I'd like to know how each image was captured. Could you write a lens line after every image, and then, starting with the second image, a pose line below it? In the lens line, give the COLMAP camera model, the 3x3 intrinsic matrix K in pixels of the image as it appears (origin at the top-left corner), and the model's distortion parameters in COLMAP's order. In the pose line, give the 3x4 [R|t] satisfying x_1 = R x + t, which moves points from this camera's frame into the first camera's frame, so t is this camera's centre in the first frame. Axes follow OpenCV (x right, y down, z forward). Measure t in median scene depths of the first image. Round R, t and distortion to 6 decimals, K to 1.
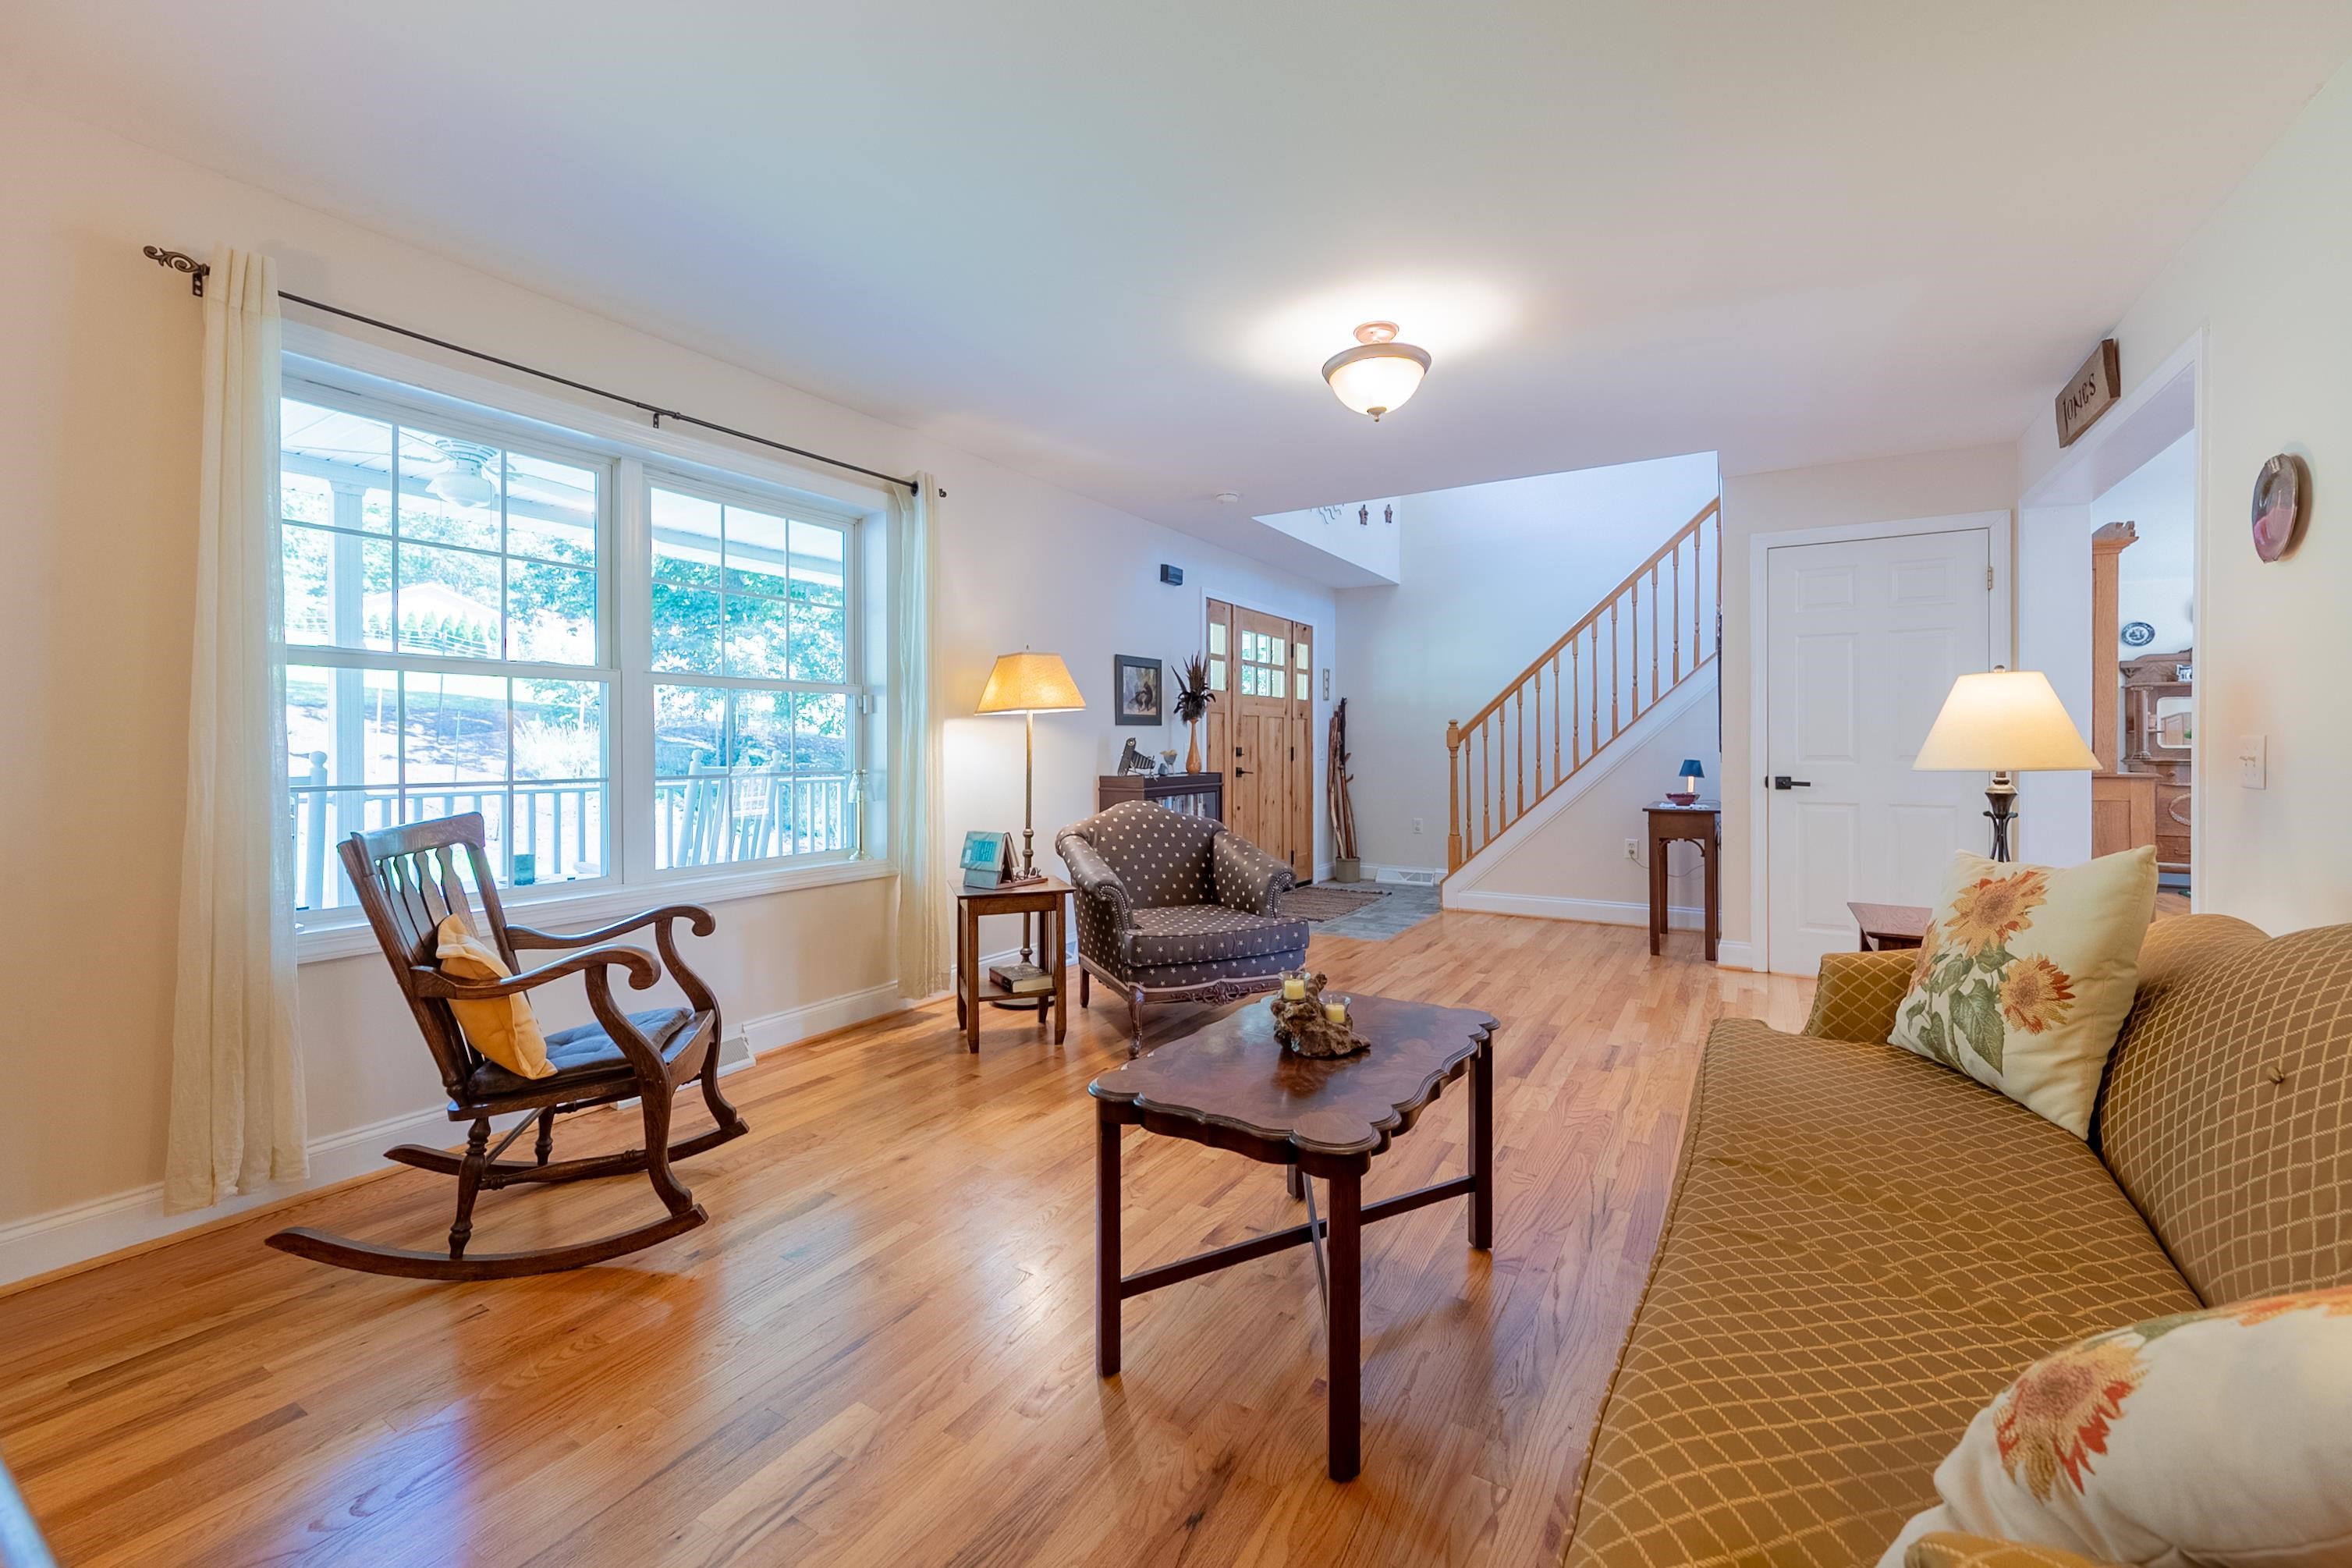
lens RADIAL K [[949.3, 0, 1162.9], [0, 949.3, 734.3], [0, 0, 1]] dist [0.000277, 0.000899]
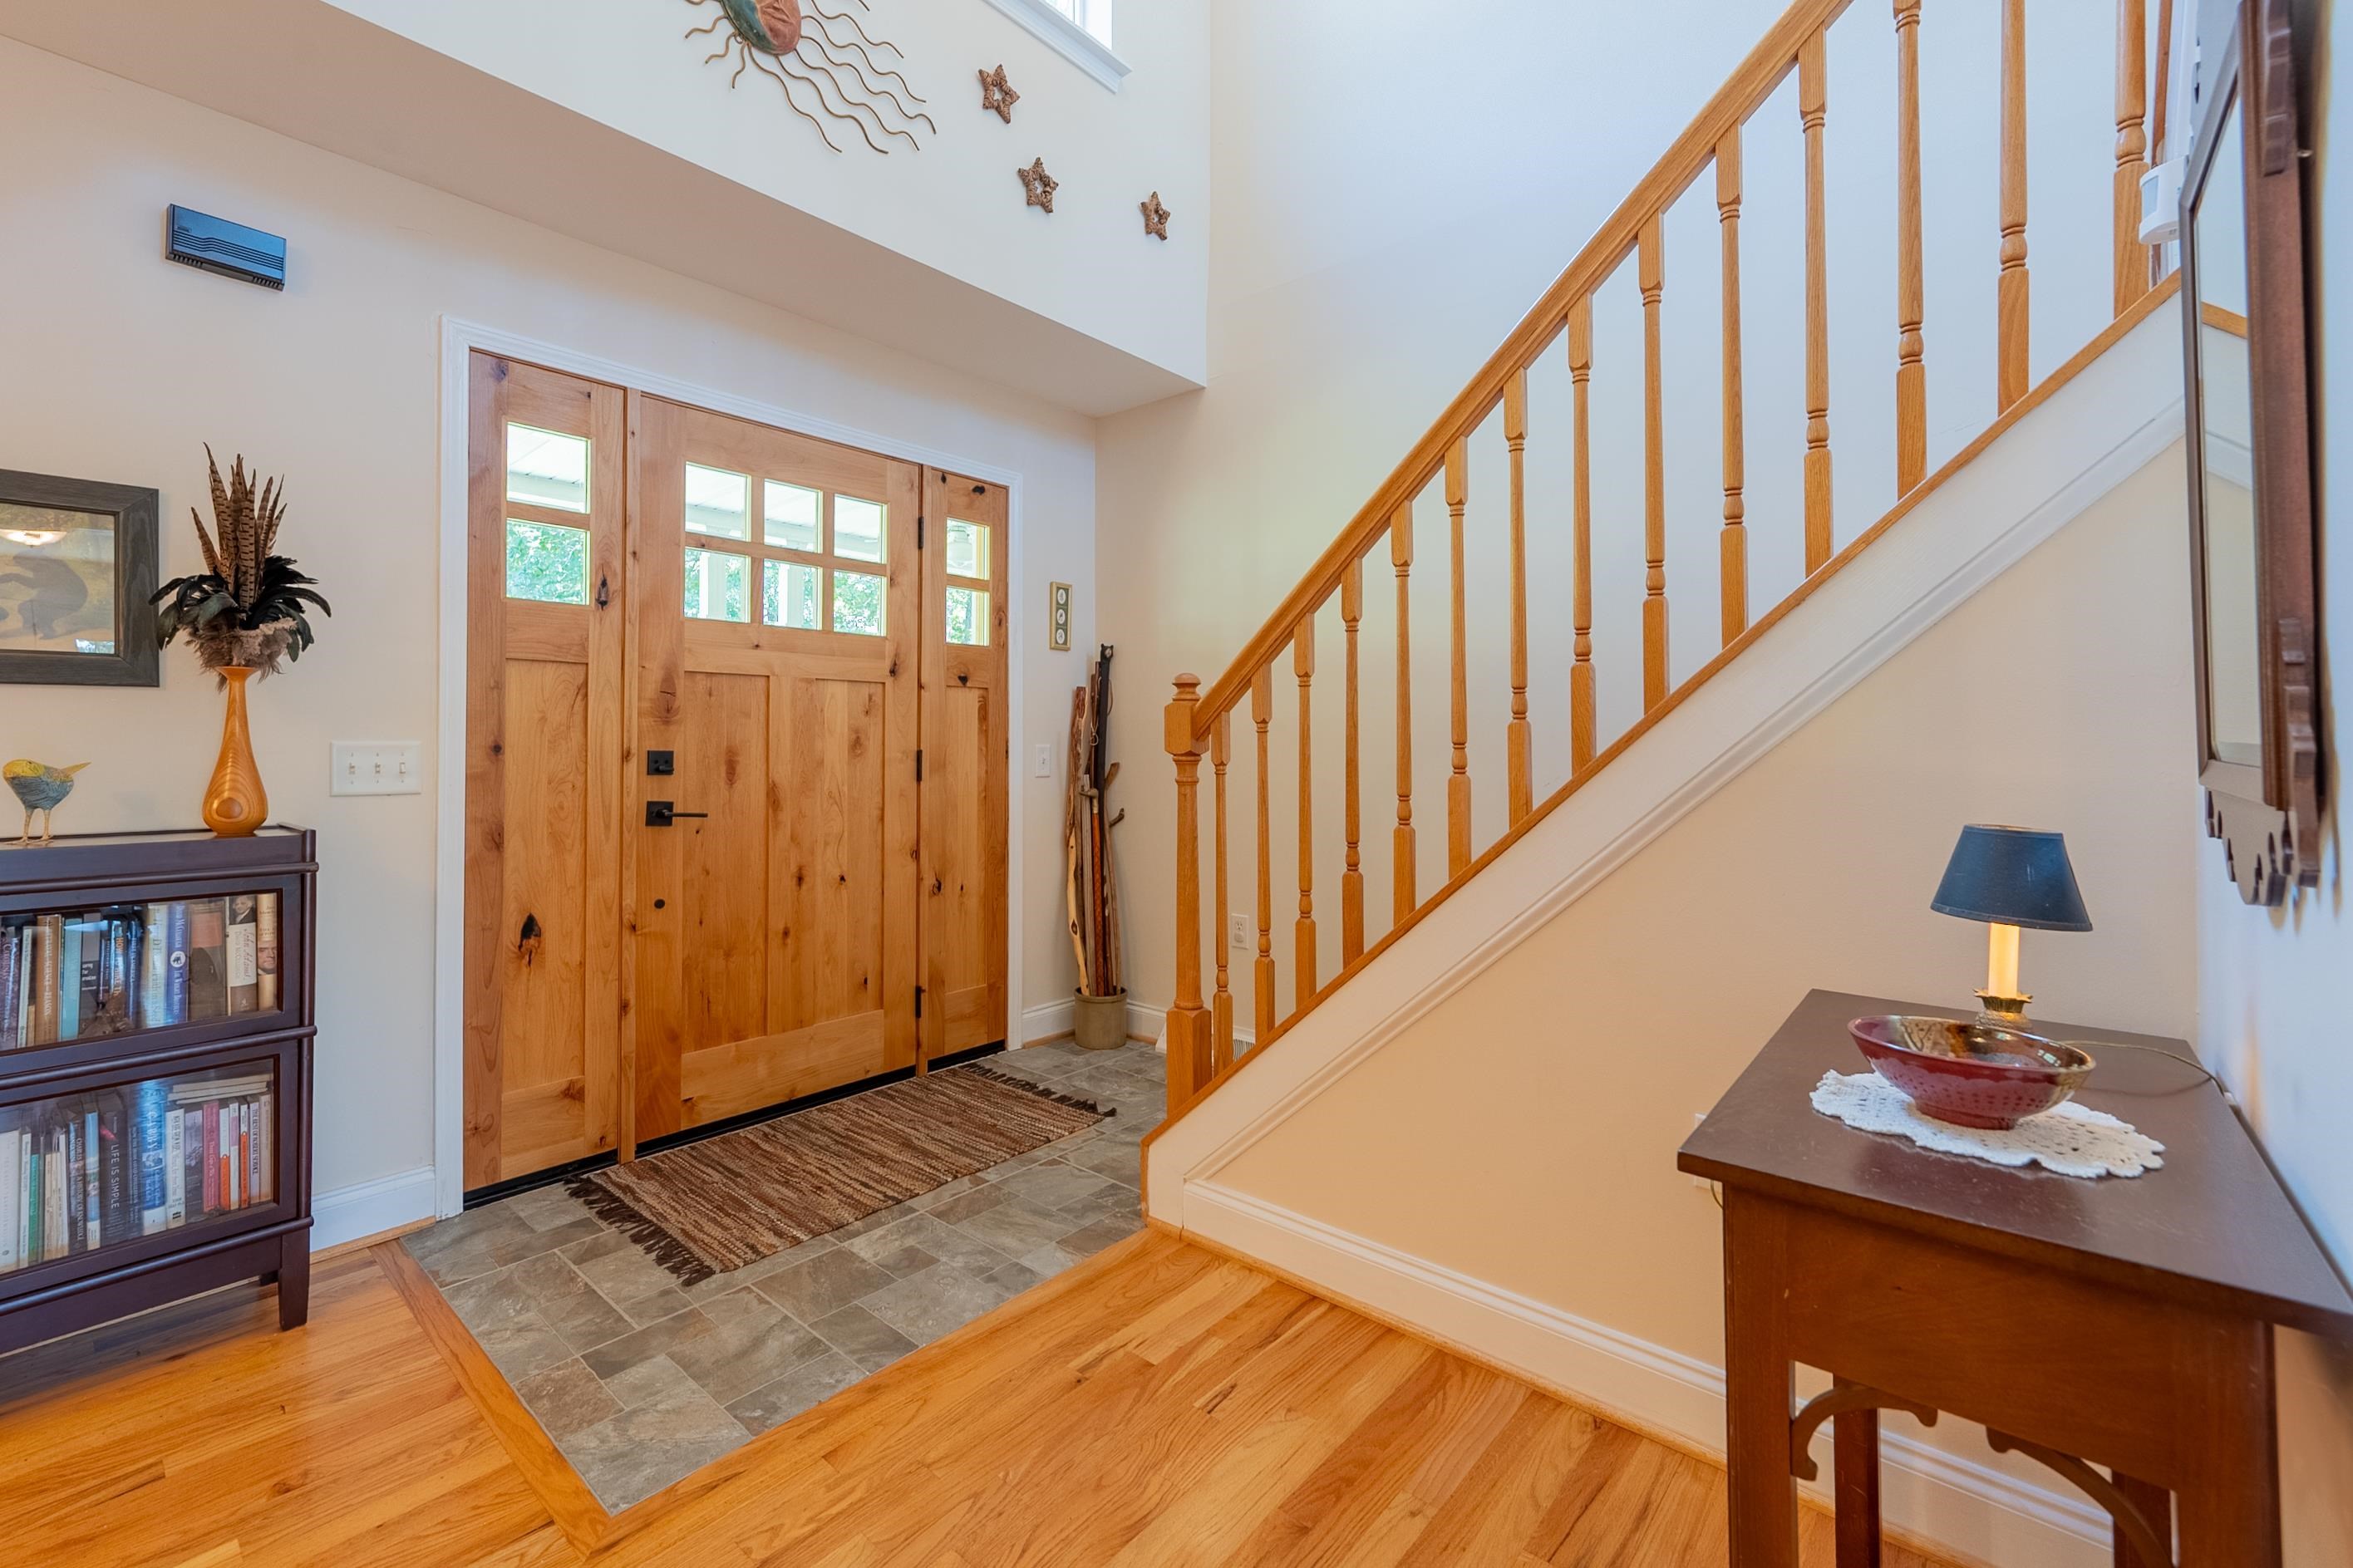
lens RADIAL K [[949.6, 0, 1121.6], [0, 949.6, 721.6], [0, 0, 1]] dist [0.000277, 0.000899]
pose [[0.982015, -0.000200, -0.188805, 0.333742], [-0.001753, 0.999947, -0.010178, 0.005013], [0.188797, 0.010326, 0.981962, 0.622519]]
